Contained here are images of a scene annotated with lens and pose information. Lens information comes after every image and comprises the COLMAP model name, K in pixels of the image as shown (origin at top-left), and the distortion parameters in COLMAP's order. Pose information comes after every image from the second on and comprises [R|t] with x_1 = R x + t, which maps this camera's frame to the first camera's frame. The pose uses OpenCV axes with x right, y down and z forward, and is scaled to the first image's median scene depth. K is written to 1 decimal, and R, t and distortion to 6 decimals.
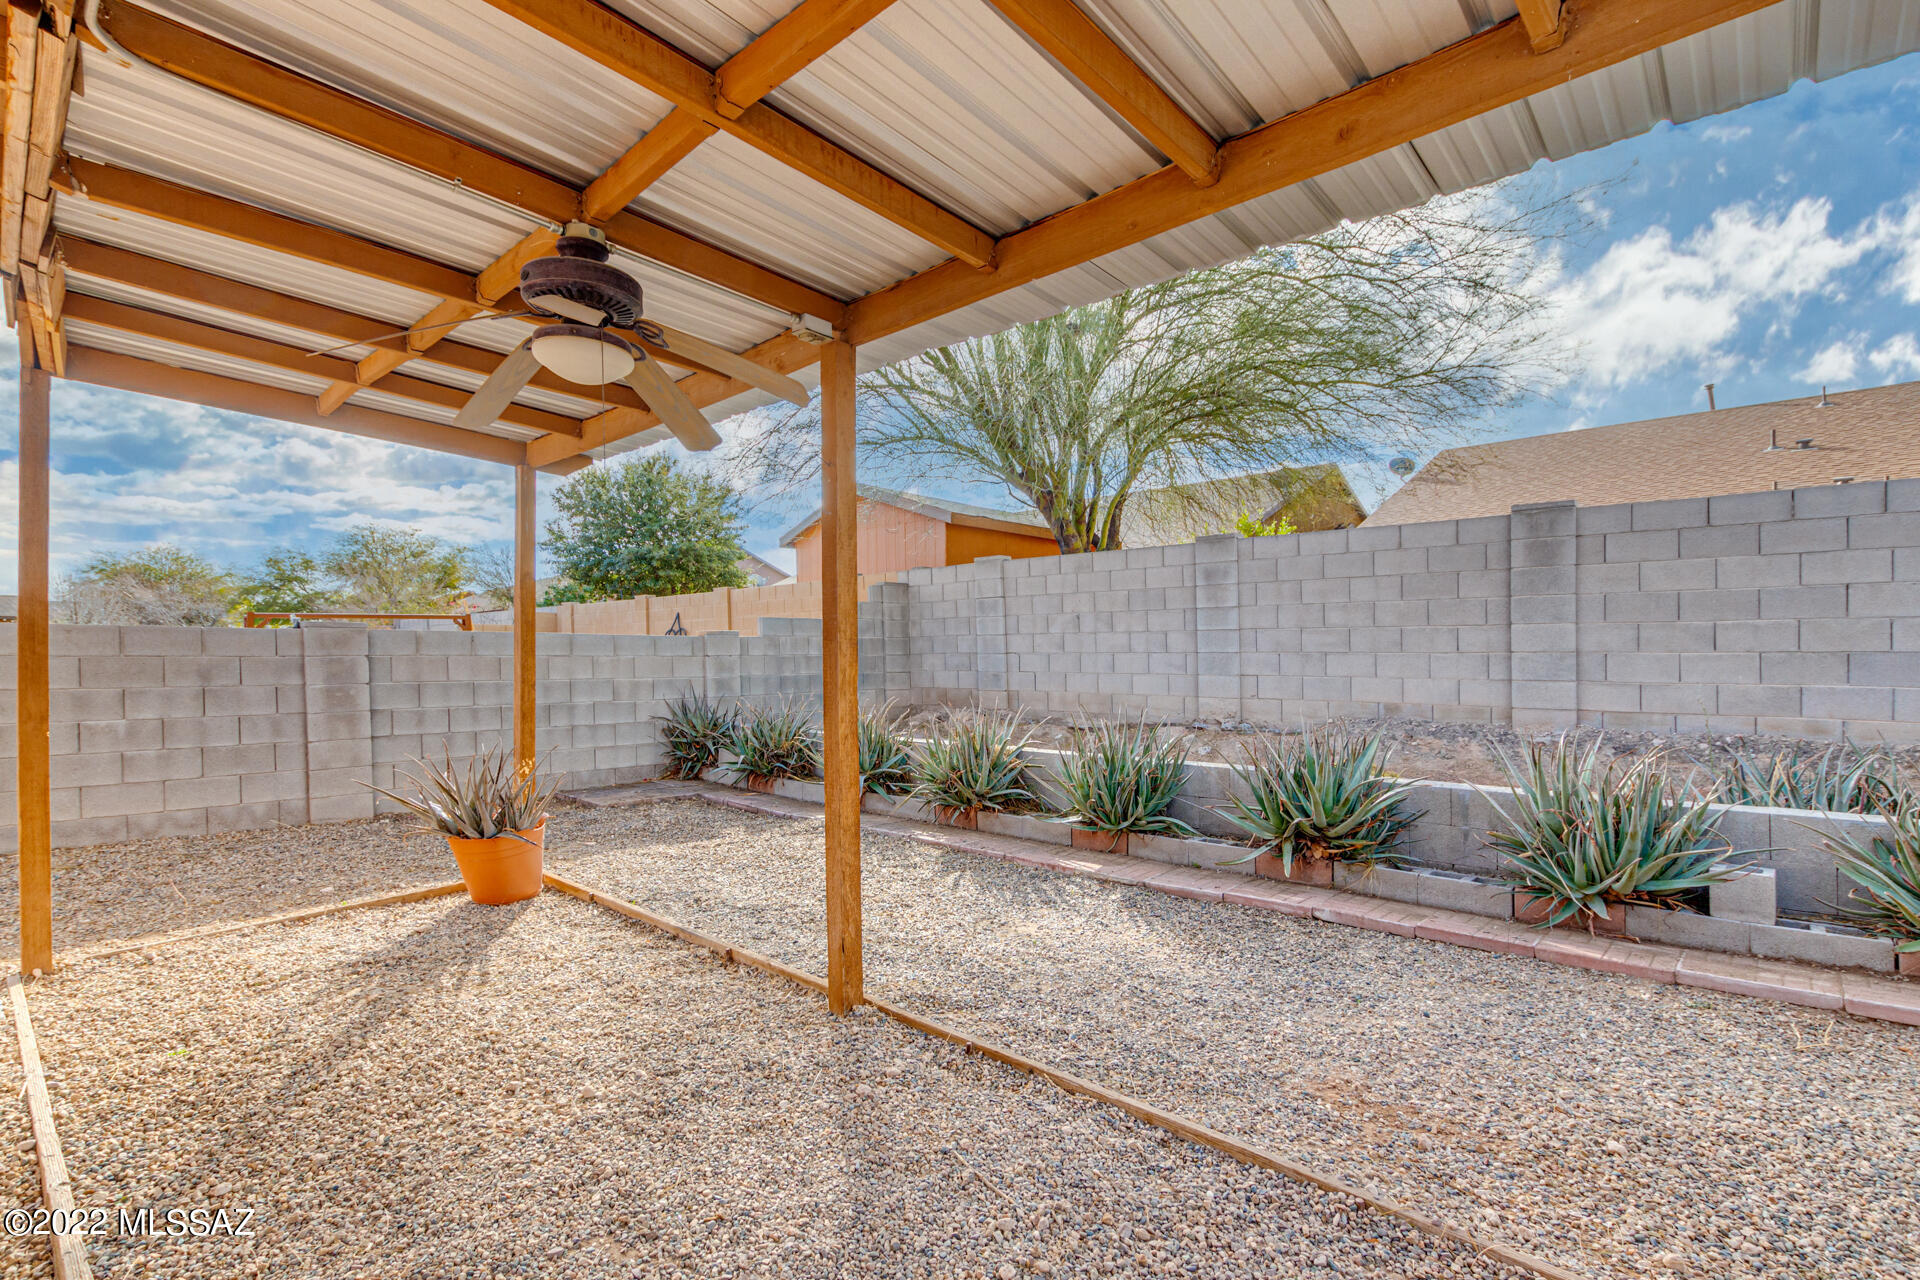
lens RADIAL K [[883.9, 0, 944.3], [0, 883.9, 676.8], [0, 0, 1]] dist [0.004470, -0.003668]
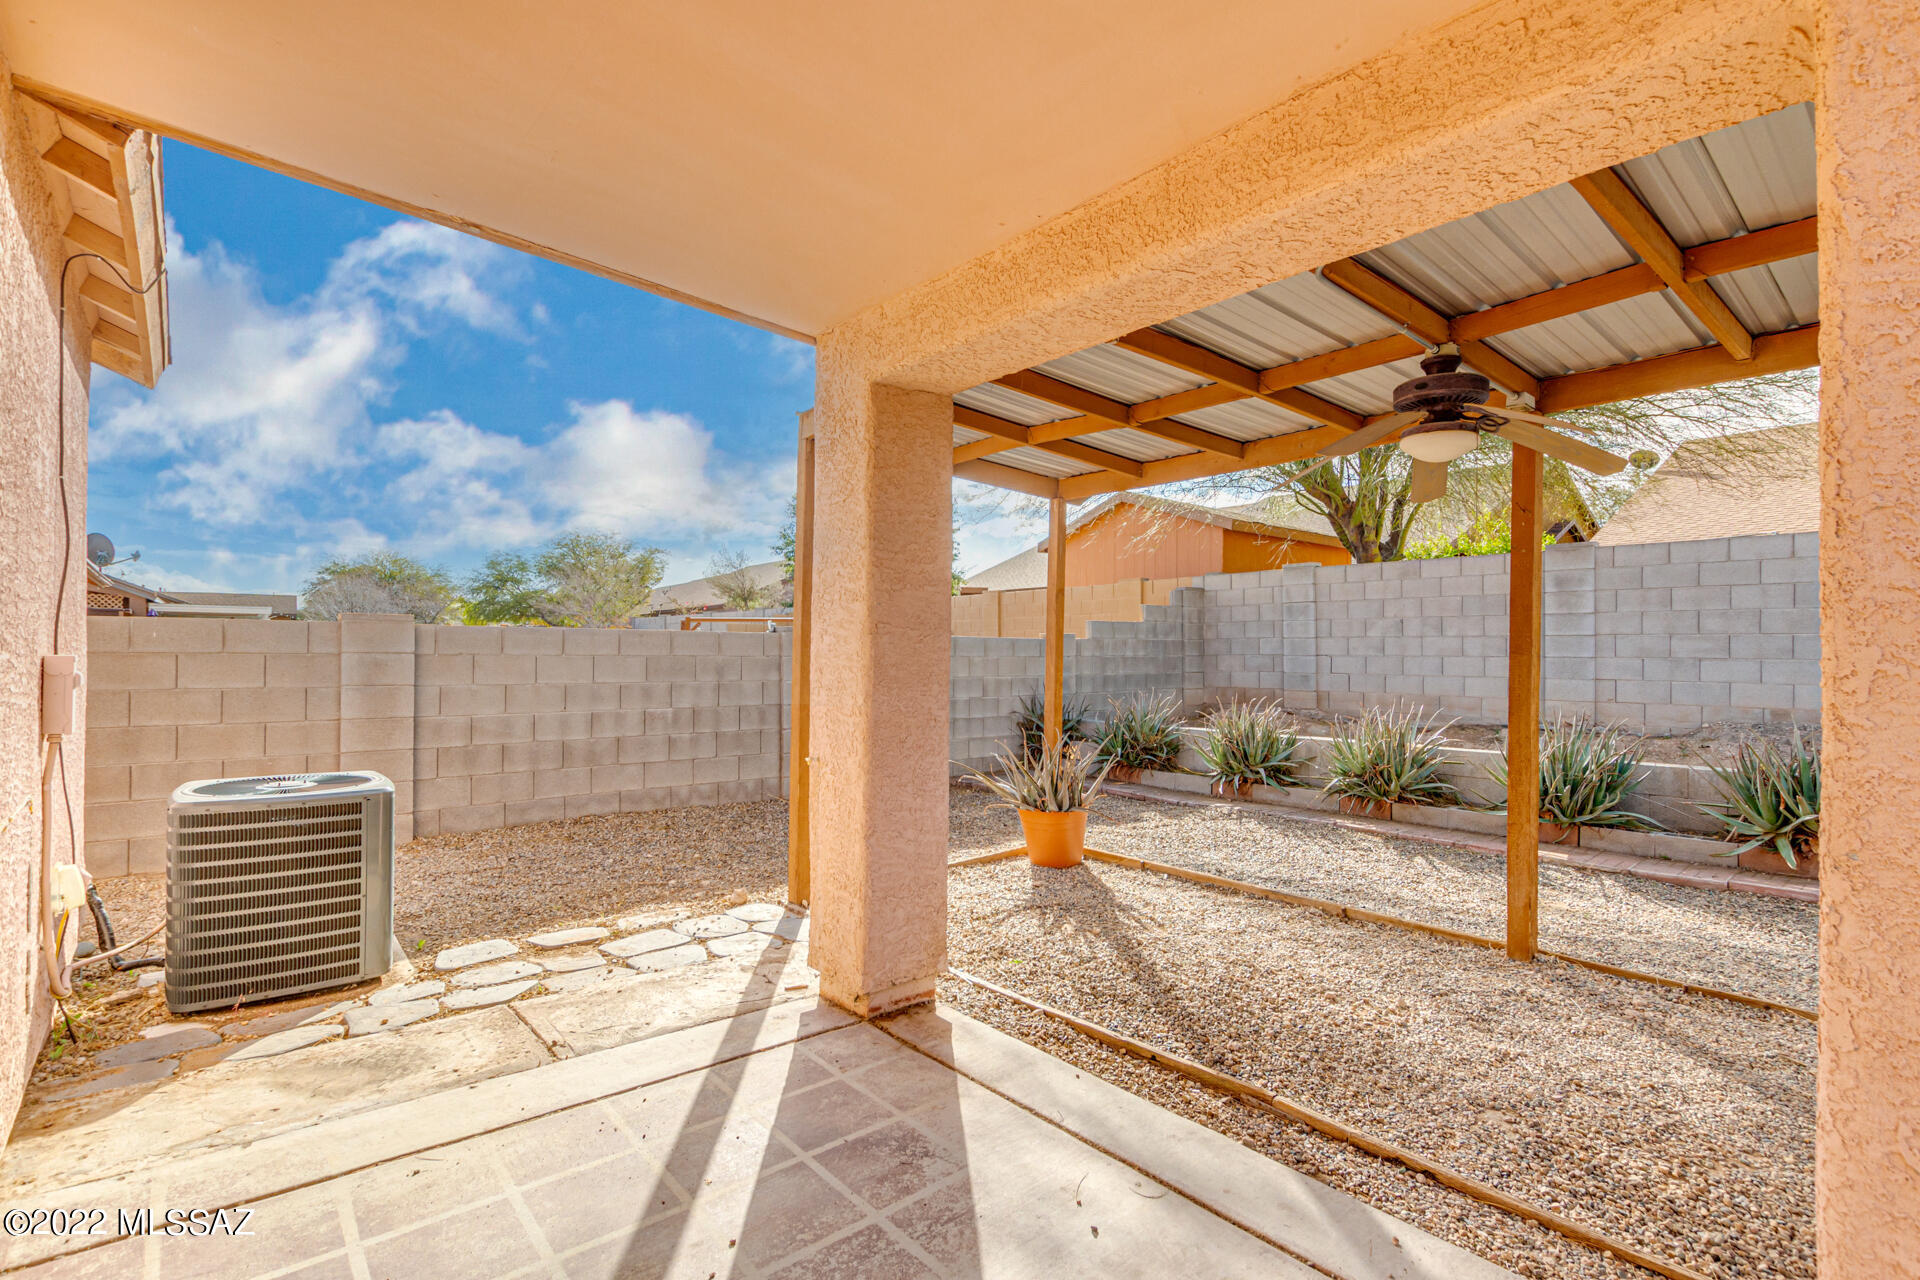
lens RADIAL K [[883.9, 0, 955.1], [0, 883.9, 653.8], [0, 0, 1]] dist [0.004470, -0.003668]
pose [[0.991664, 0.005890, -0.128718, -0.343480], [-0.008570, 0.999758, -0.020280, -0.005409], [0.128567, 0.021214, 0.991474, -0.151237]]
